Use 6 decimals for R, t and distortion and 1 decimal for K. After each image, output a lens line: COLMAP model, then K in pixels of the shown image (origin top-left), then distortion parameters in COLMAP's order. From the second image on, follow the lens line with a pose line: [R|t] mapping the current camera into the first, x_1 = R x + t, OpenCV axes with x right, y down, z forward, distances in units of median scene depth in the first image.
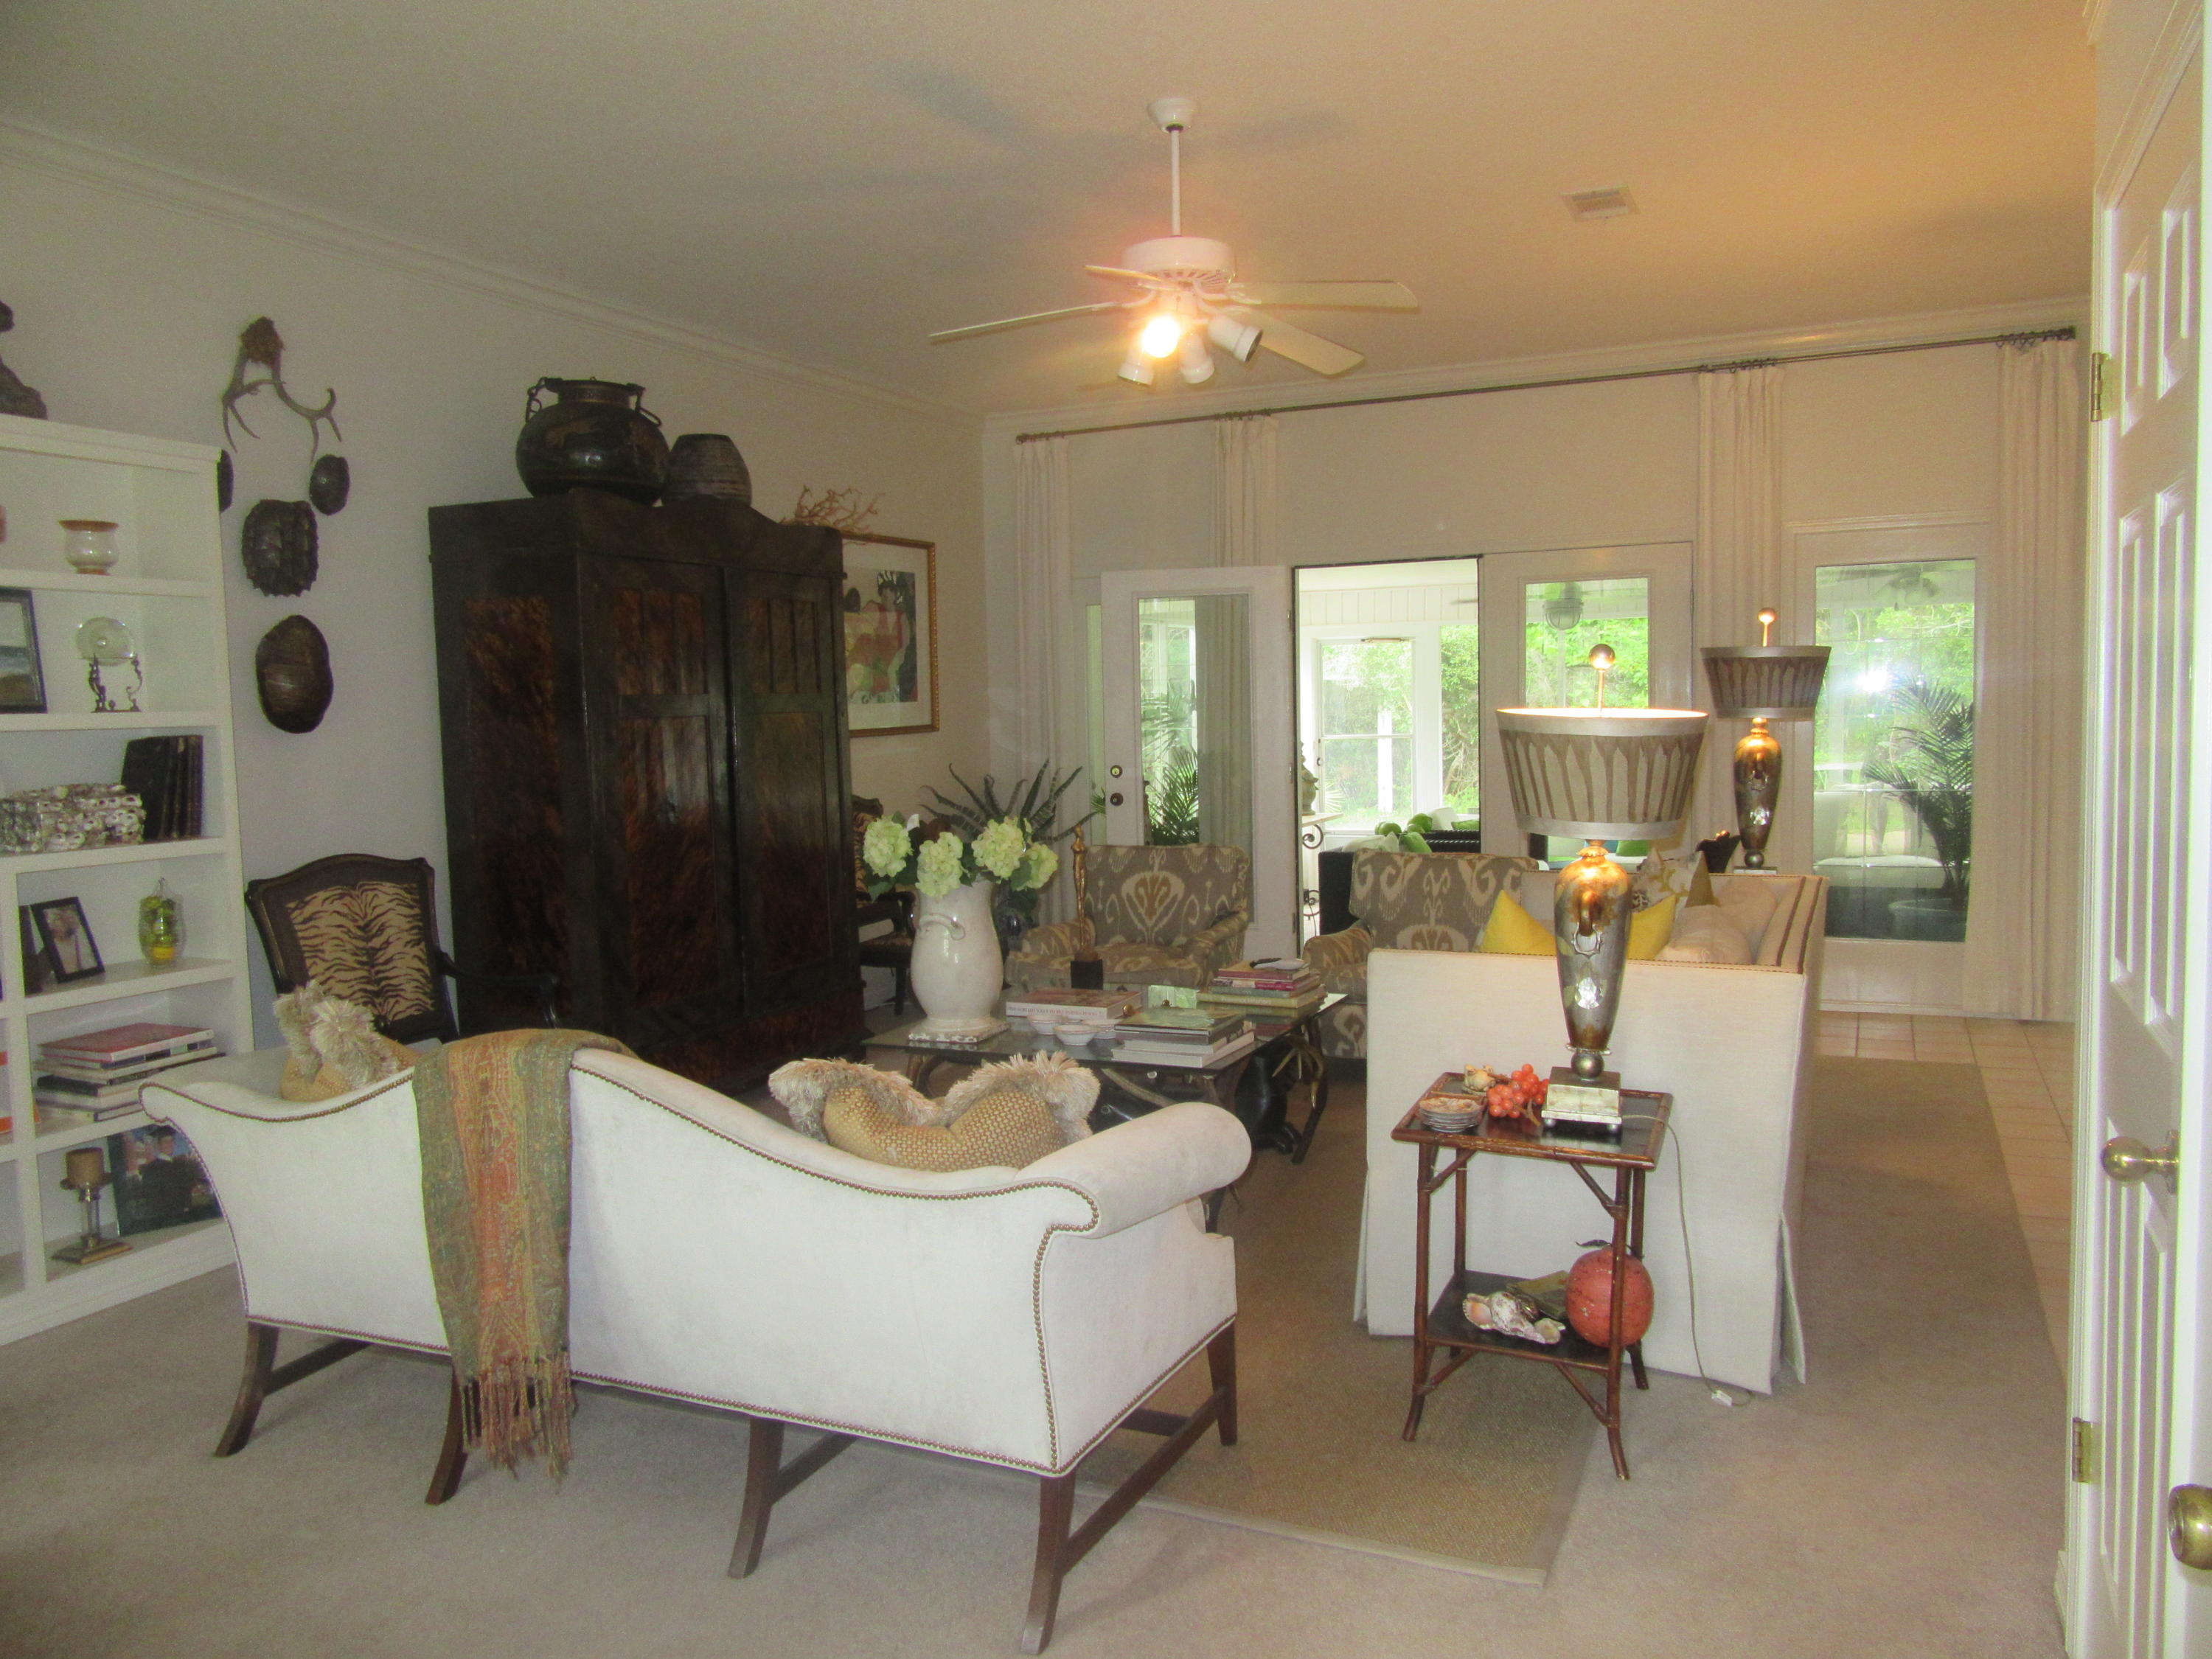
lens RADIAL K [[1637.4, 0, 1106.2], [0, 1637.4, 823.7], [0, 0, 1]] dist [-0.005177, -0.003622]
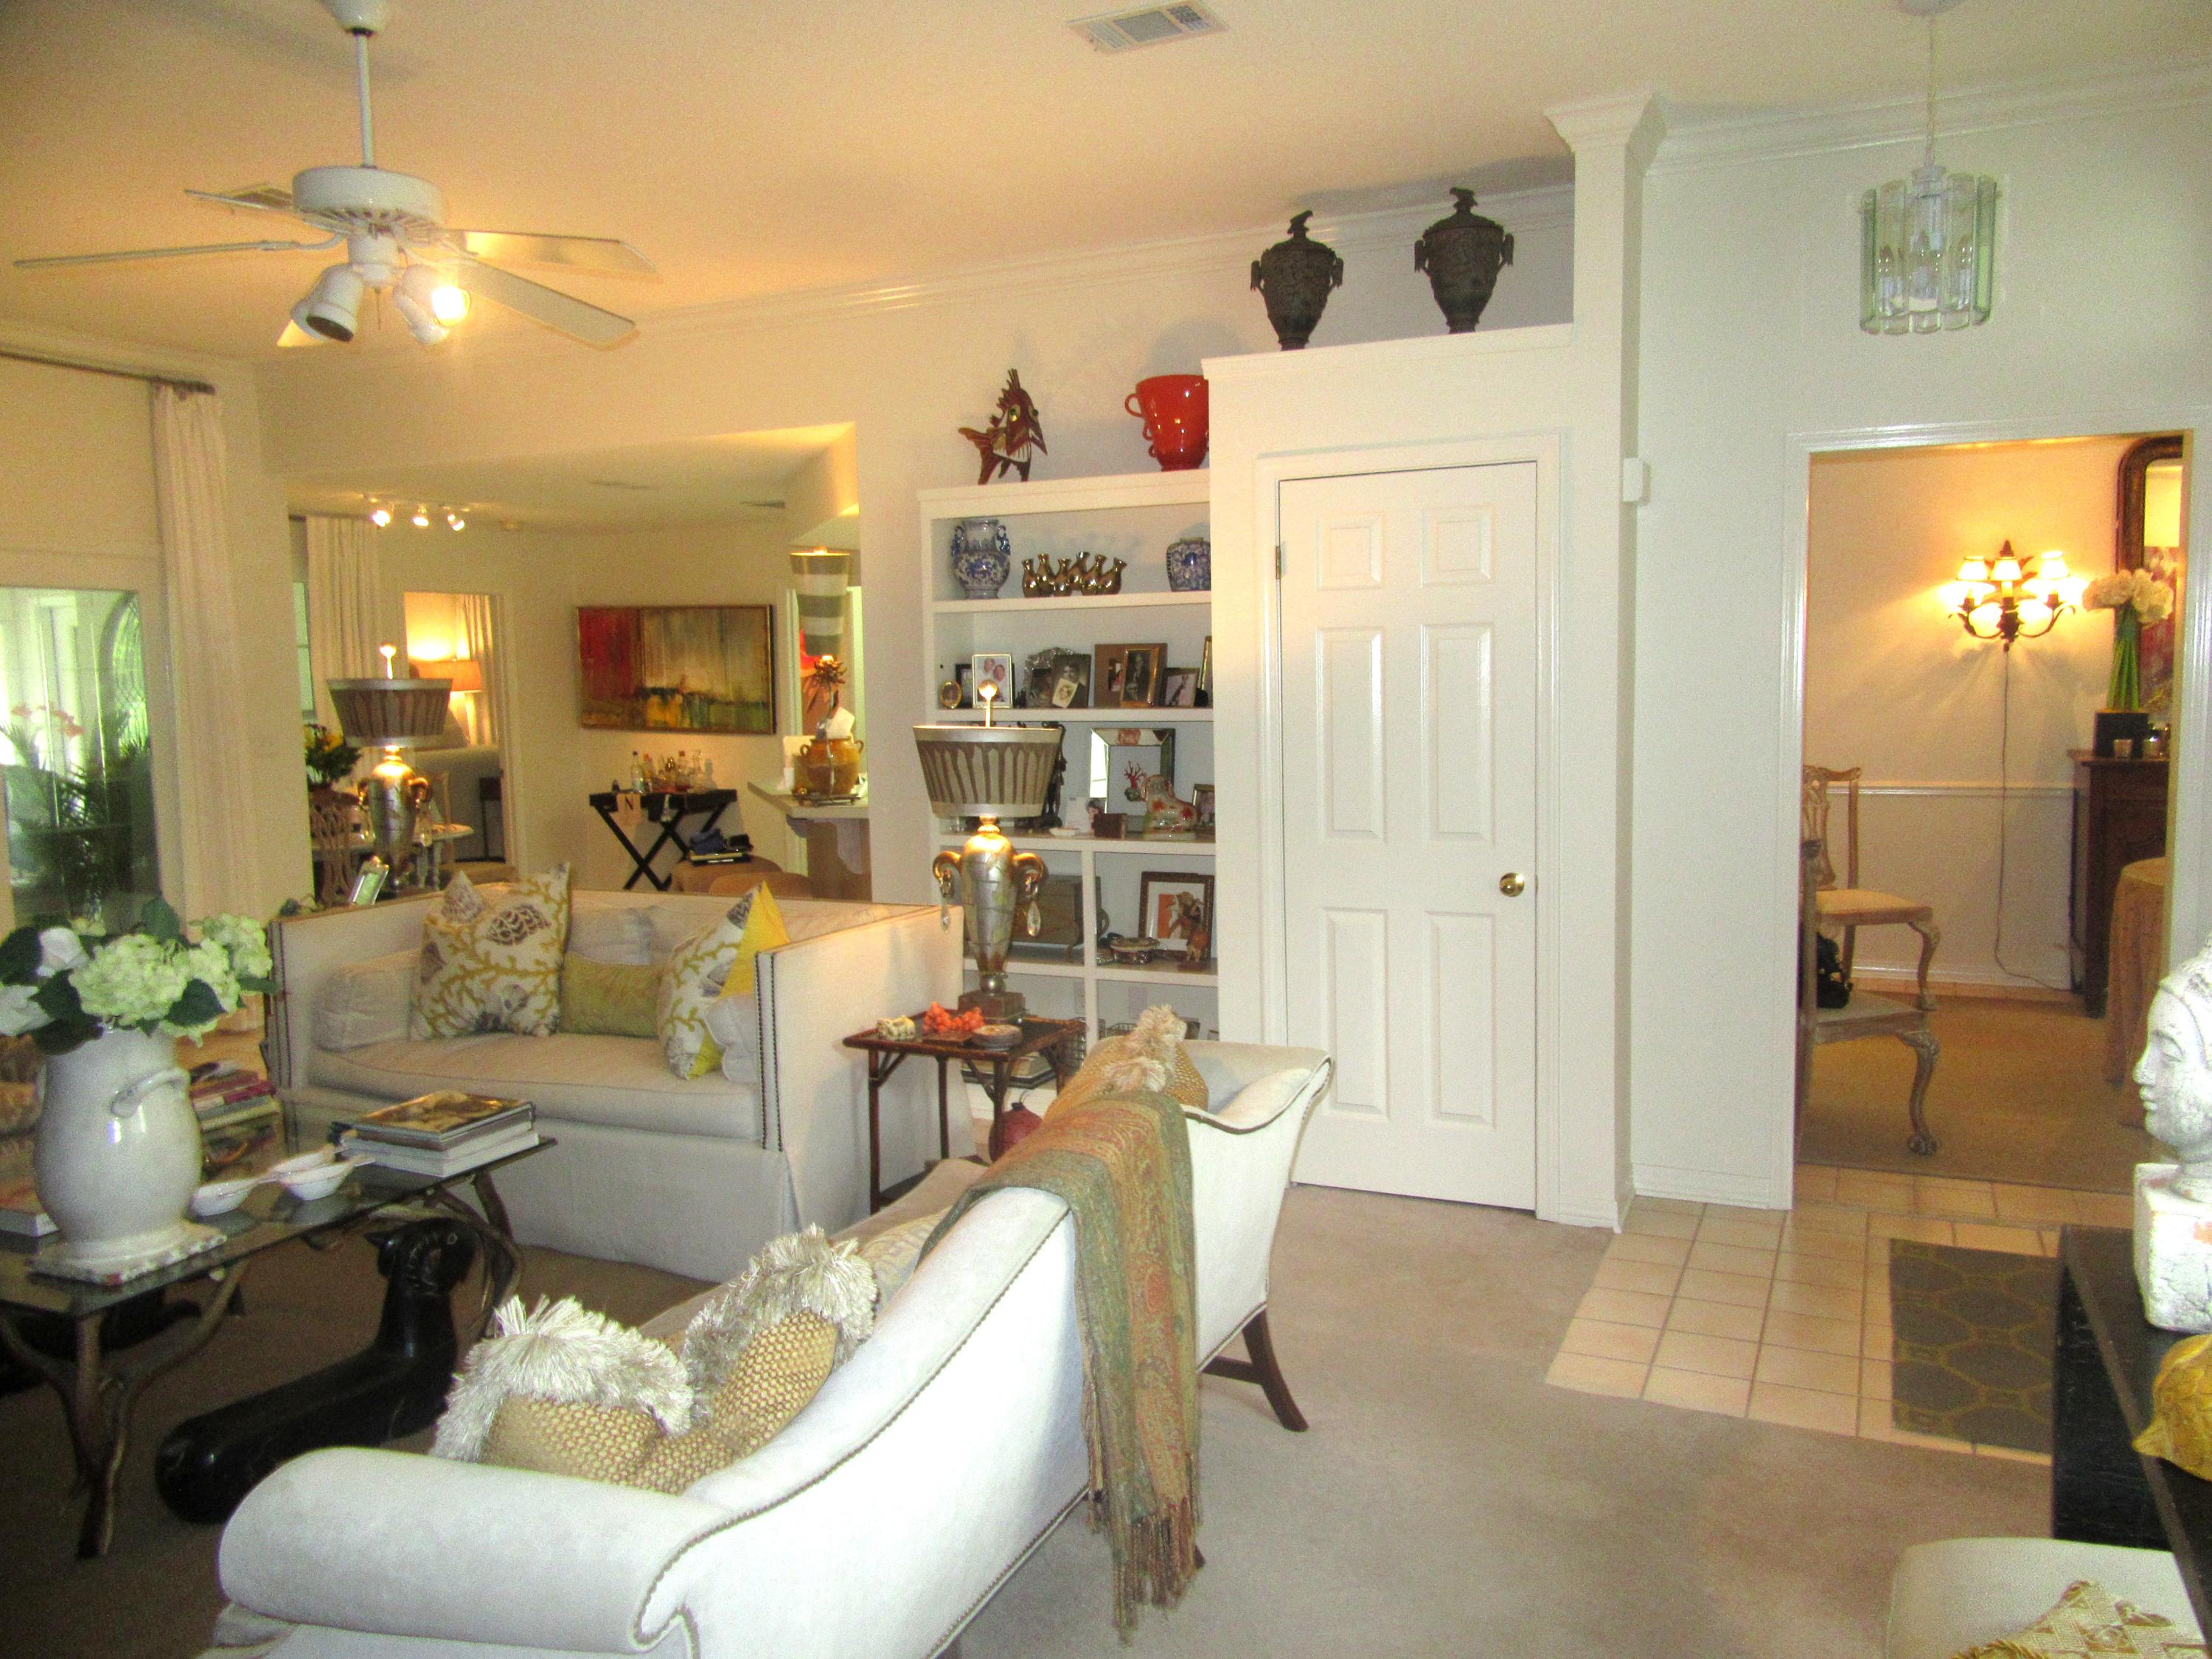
lens RADIAL K [[1637.4, 0, 1099.5], [0, 1637.4, 828.9], [0, 0, 1]] dist [-0.005177, -0.003622]
pose [[-0.010339, -0.068708, 0.997583, -0.652822], [0.097766, 0.992787, 0.069391, -0.040866], [-0.995156, 0.098247, -0.003547, 0.563616]]
